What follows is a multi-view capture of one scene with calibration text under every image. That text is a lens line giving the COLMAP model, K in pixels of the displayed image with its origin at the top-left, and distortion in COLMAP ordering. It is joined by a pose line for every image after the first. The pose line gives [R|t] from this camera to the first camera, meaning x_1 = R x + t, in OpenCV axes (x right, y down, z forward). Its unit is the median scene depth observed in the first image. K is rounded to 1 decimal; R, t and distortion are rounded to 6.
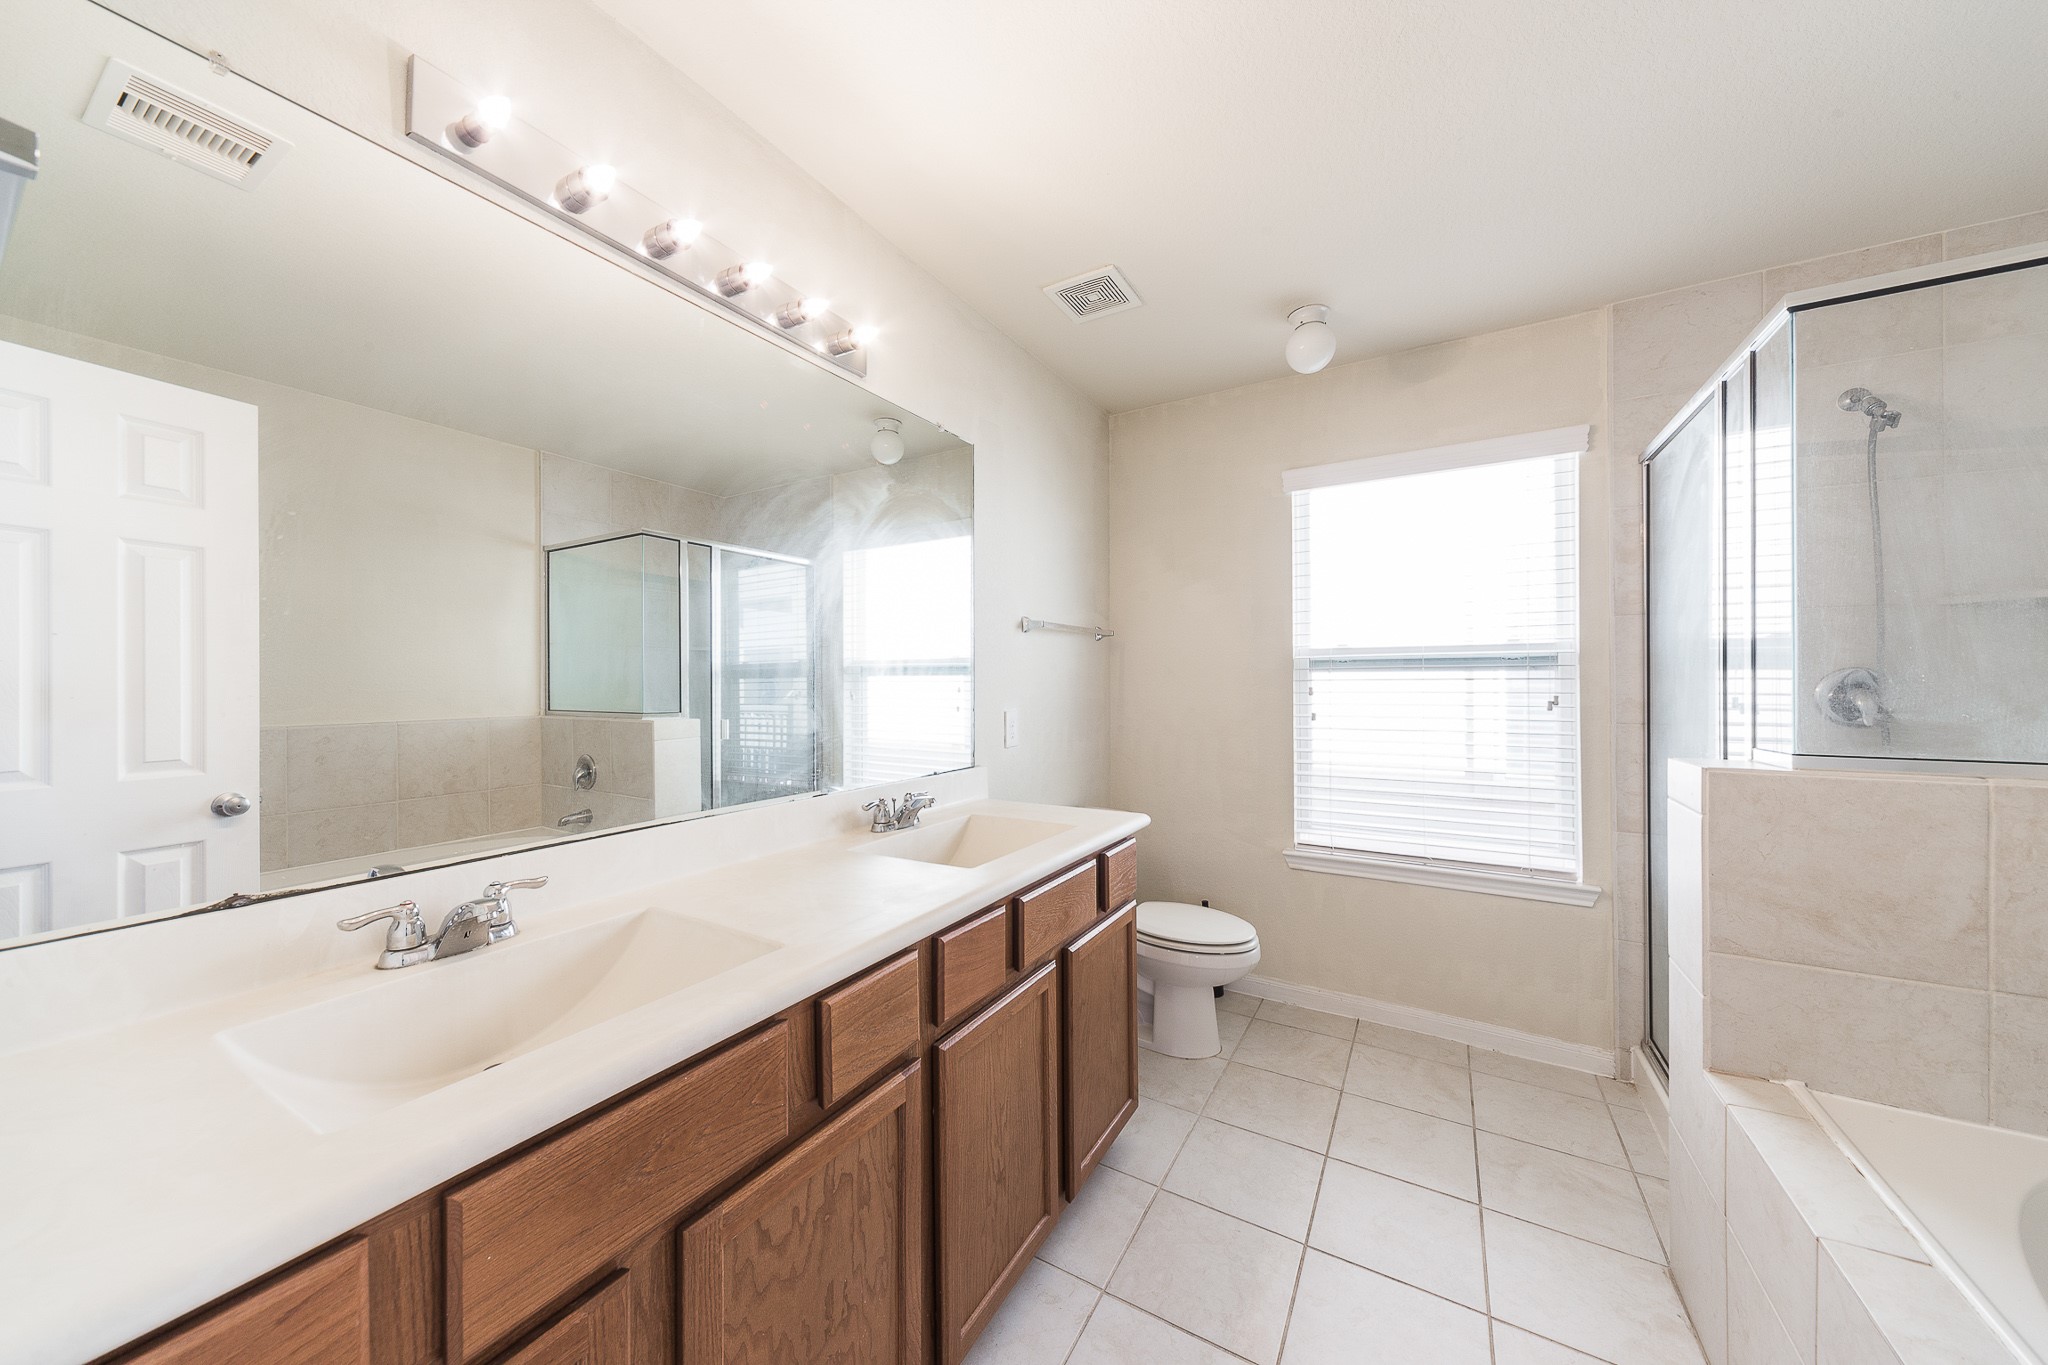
lens RADIAL K [[700.0, 0, 1019.9], [0, 700.0, 679.0], [0, 0, 1]] dist [-0.000183, -0.000040]
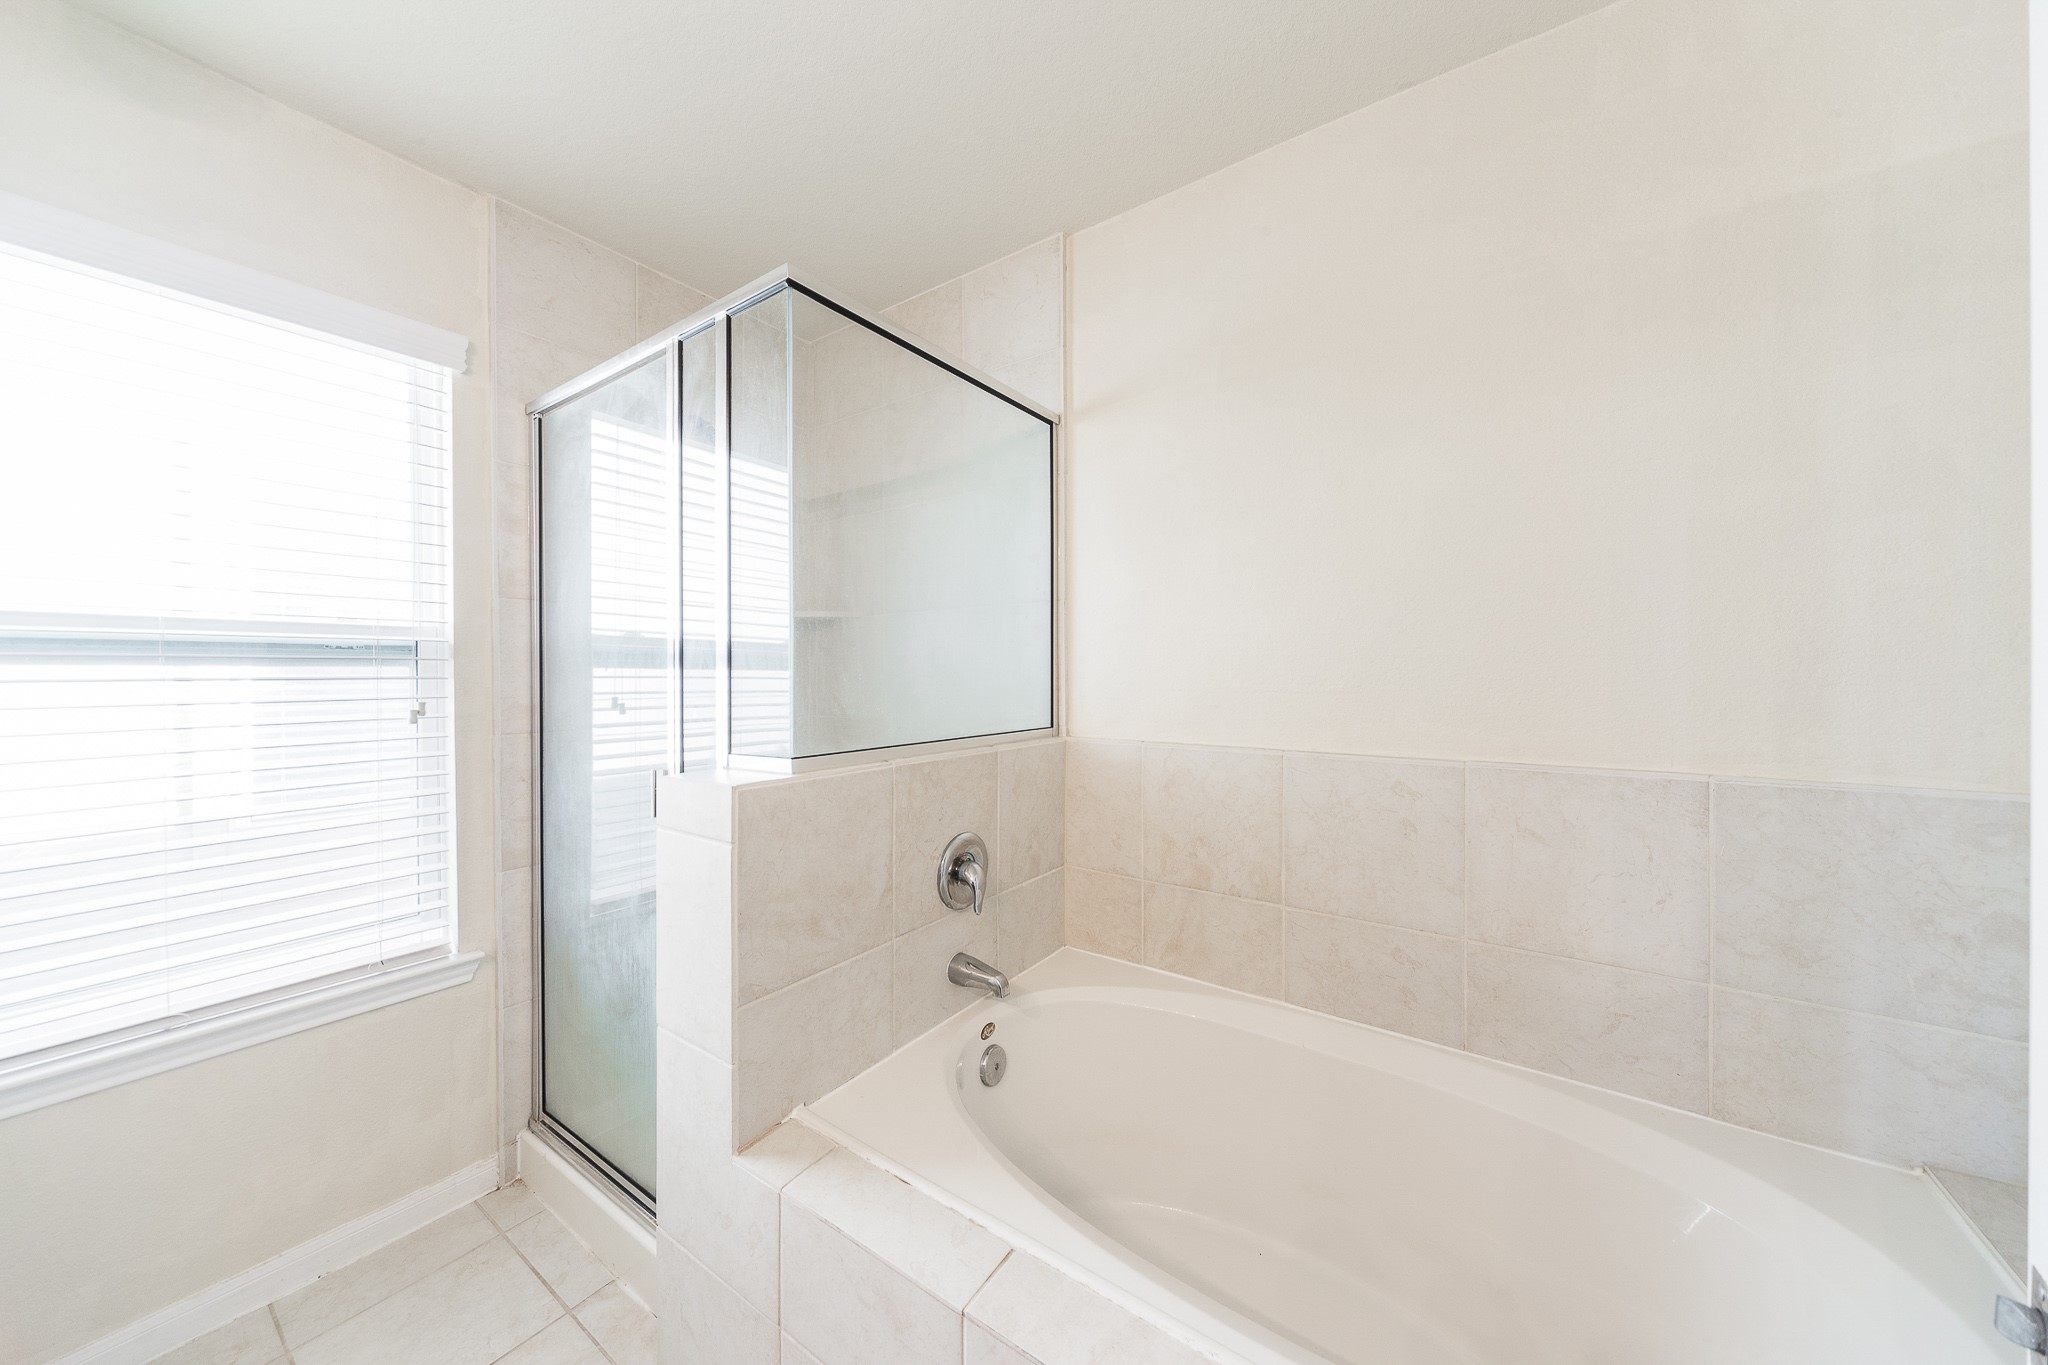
lens RADIAL K [[698.1, 0, 1020.1], [0, 698.1, 676.6], [0, 0, 1]] dist [0.000967, 0.000223]
pose [[0.072254, 0.000151, 0.997386, 0.112509], [0.001891, 0.999998, -0.000288, -0.000403], [-0.997384, 0.001906, 0.072254, 0.363097]]
